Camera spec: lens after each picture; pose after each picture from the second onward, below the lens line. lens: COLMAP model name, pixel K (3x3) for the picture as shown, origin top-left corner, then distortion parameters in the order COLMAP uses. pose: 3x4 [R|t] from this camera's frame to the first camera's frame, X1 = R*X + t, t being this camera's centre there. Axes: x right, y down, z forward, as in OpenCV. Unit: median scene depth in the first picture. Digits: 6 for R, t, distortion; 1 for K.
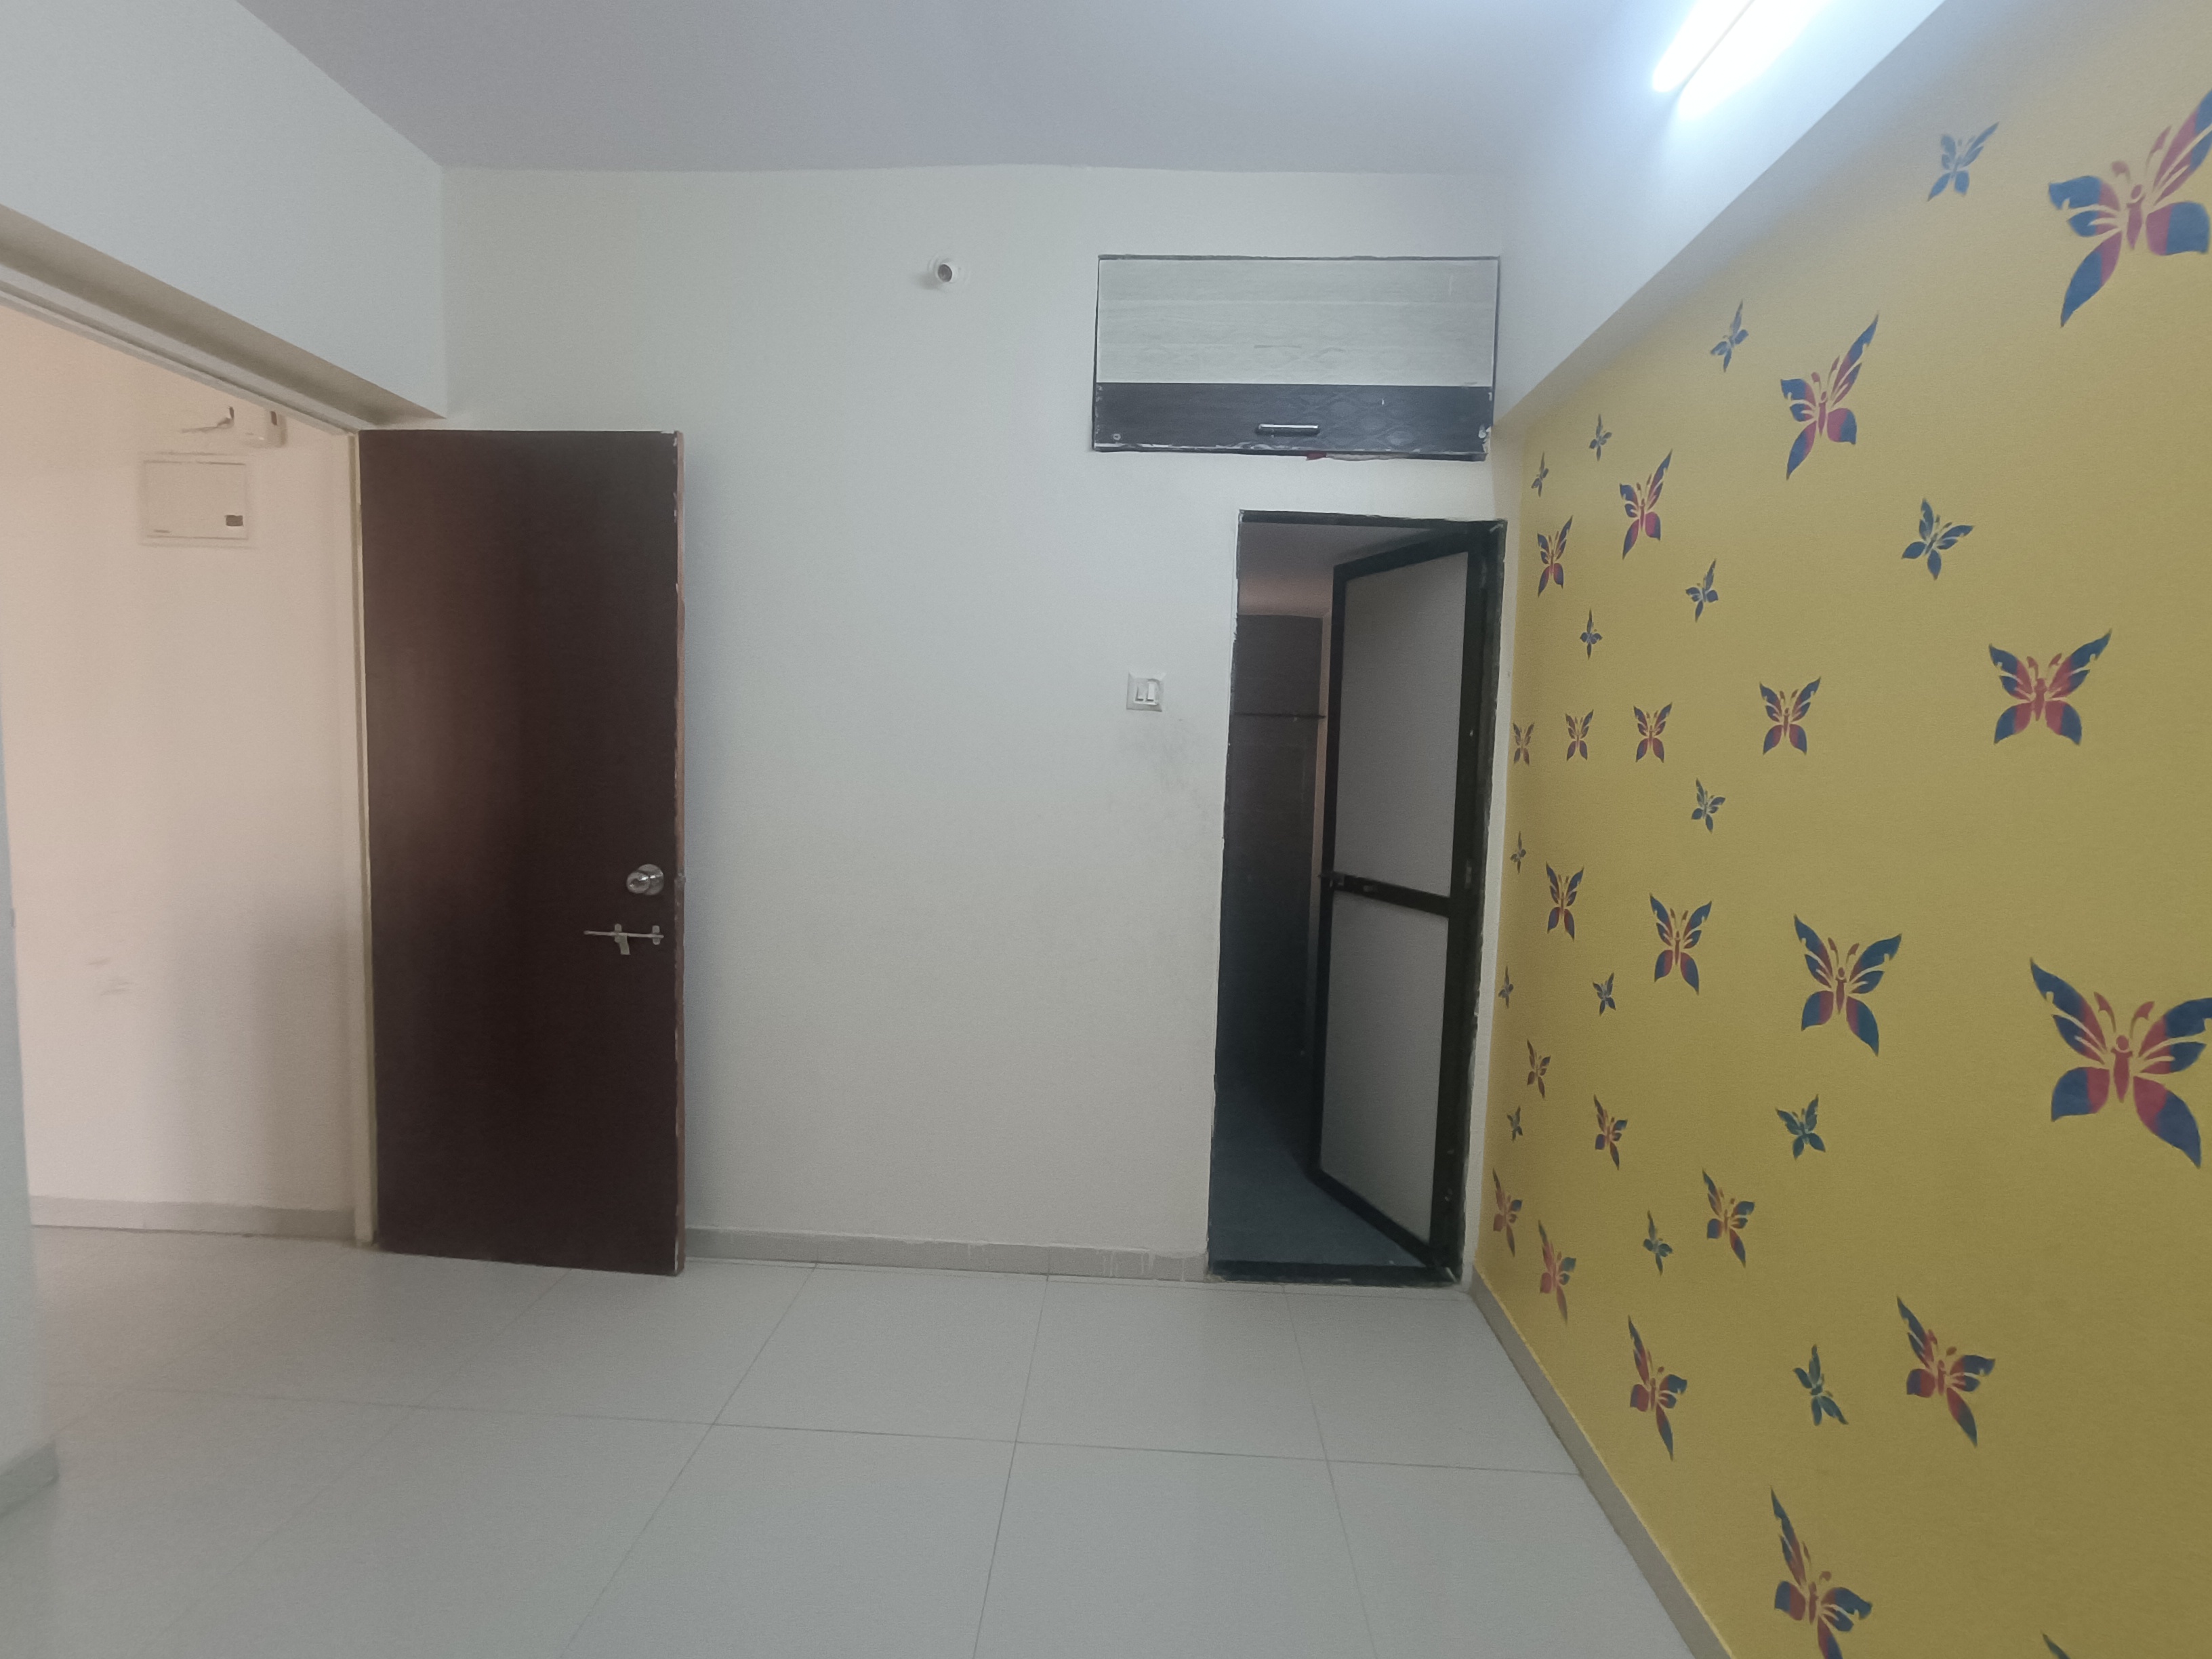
lens RADIAL K [[1006.7, 0, 1104.7], [0, 1006.7, 839.3], [0, 0, 1]] dist [0.005949, 0.002672]
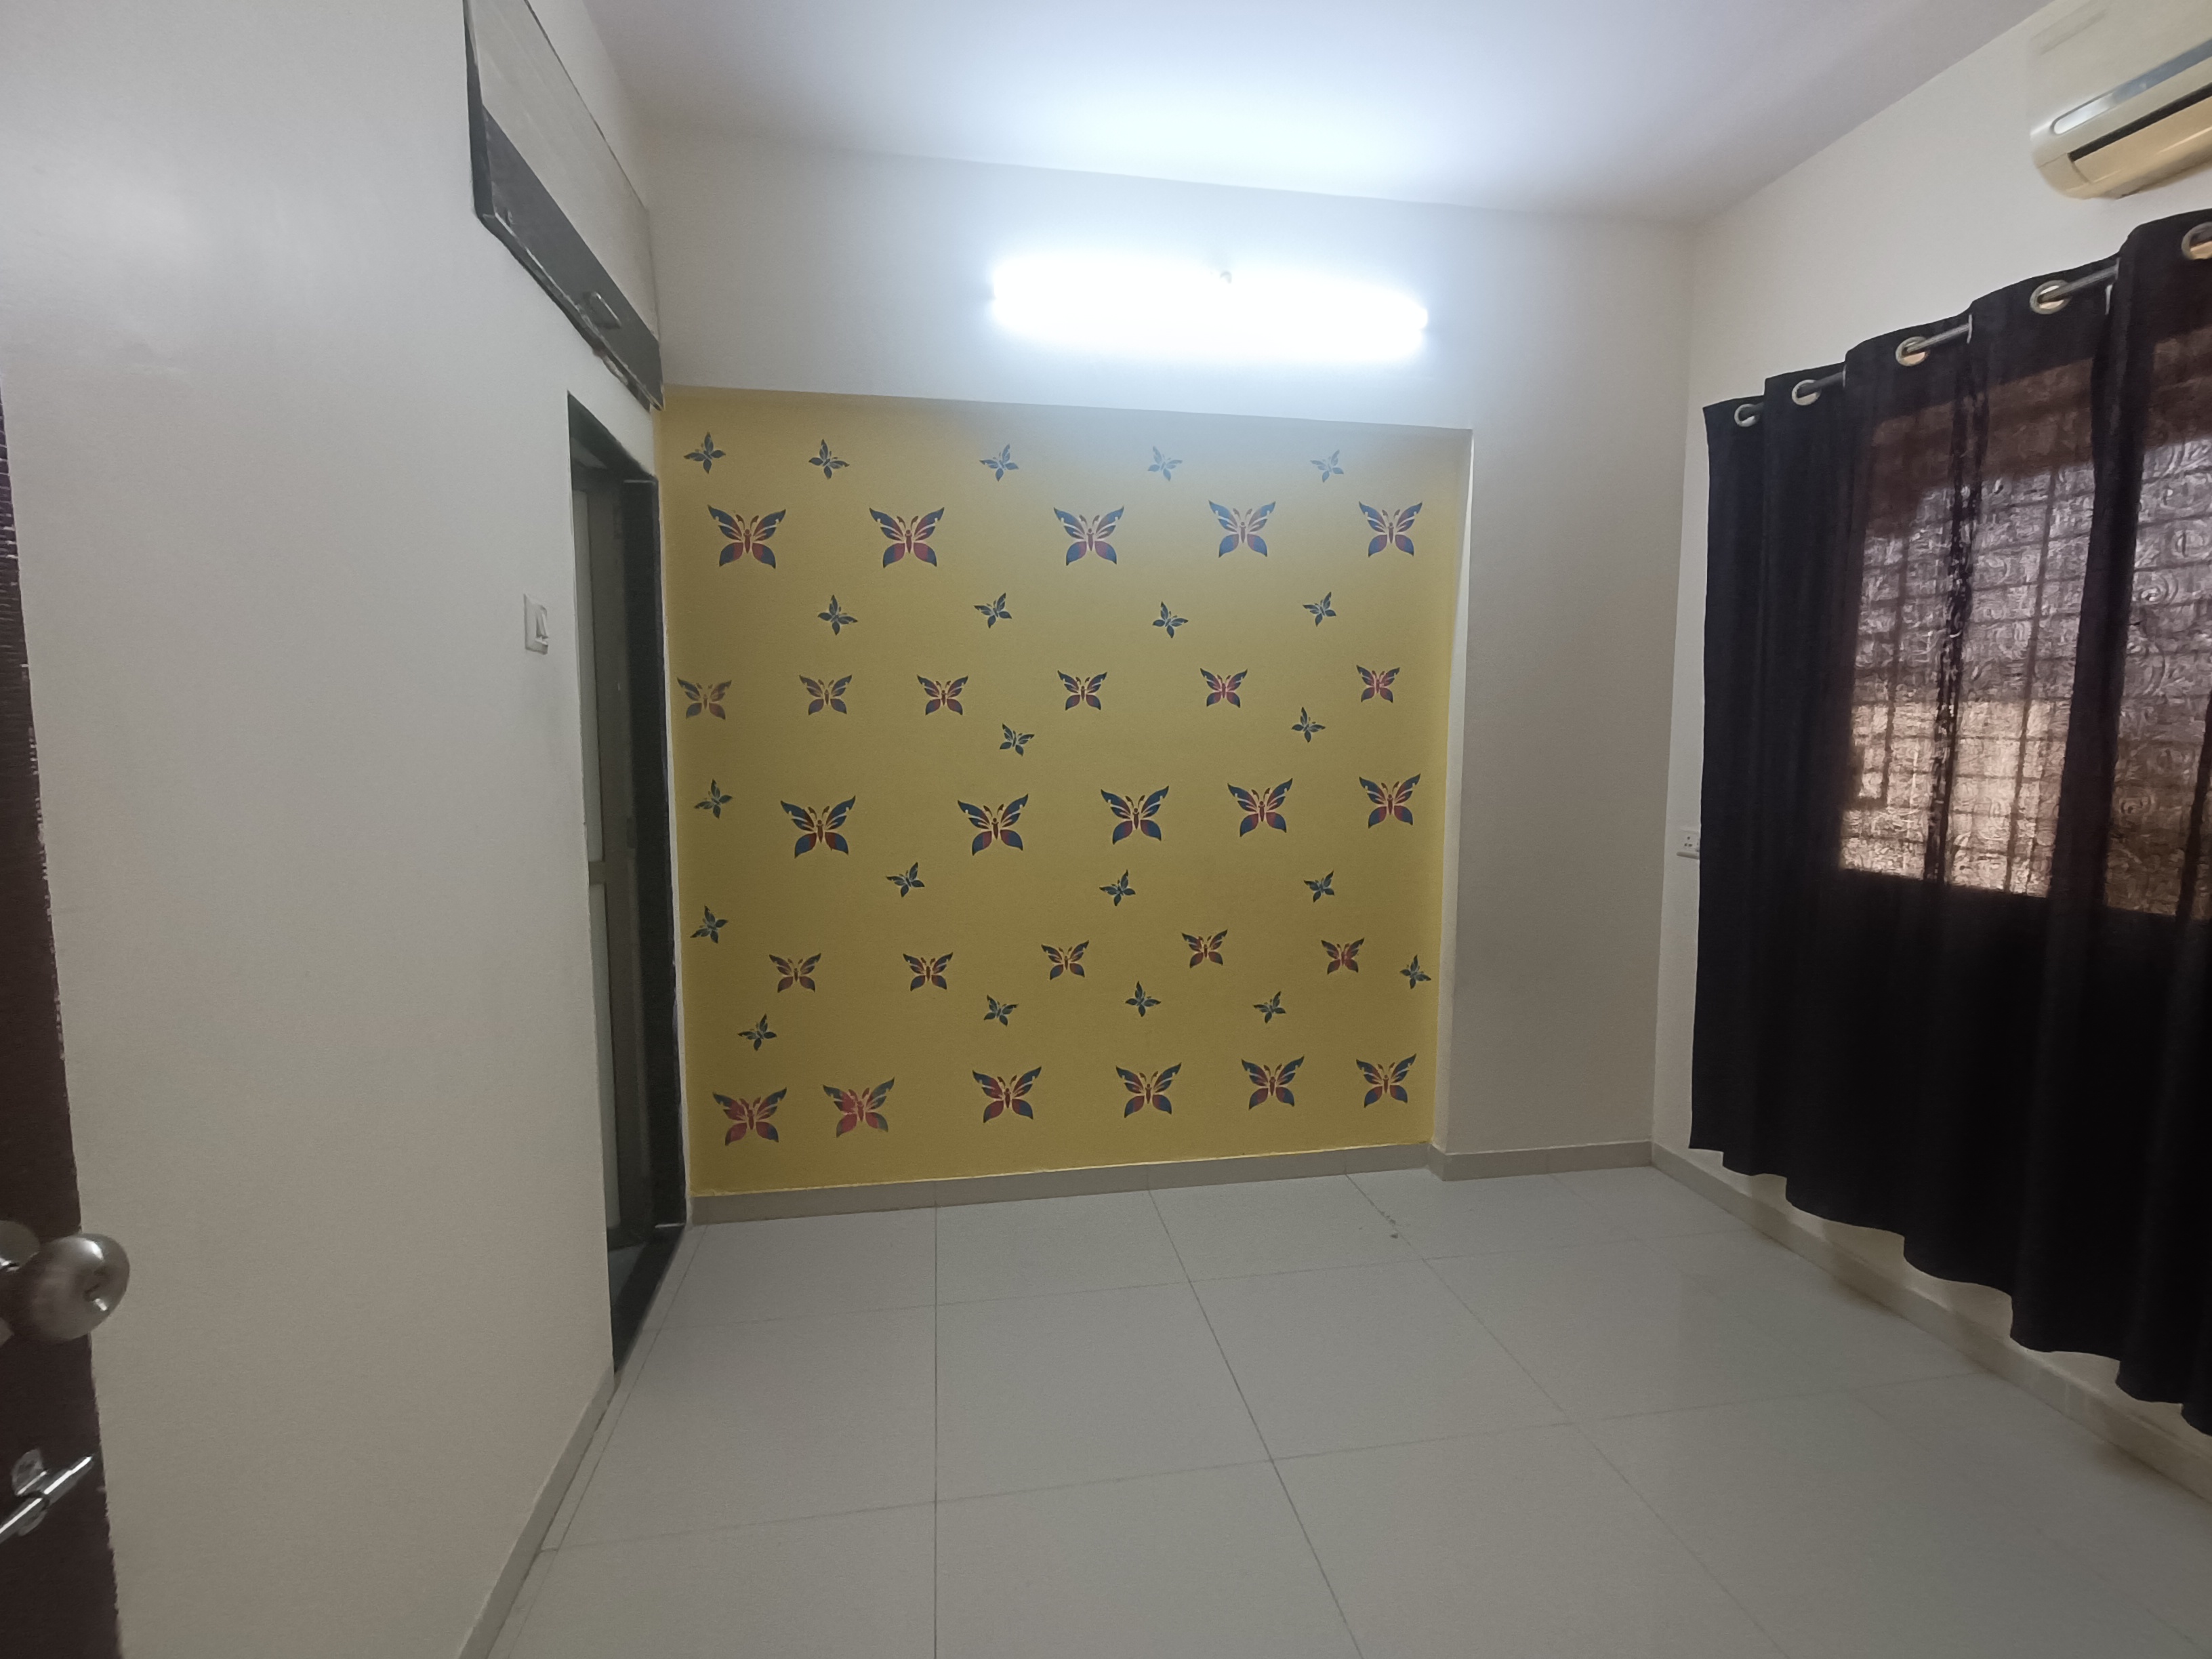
lens RADIAL K [[1006.7, 0, 1107.3], [0, 1006.7, 825.0], [0, 0, 1]] dist [0.005949, 0.002672]
pose [[-0.208396, -0.125847, 0.969914, -1.352842], [0.075989, 0.986606, 0.144340, -0.153437], [-0.975088, 0.103783, -0.196042, 1.466840]]
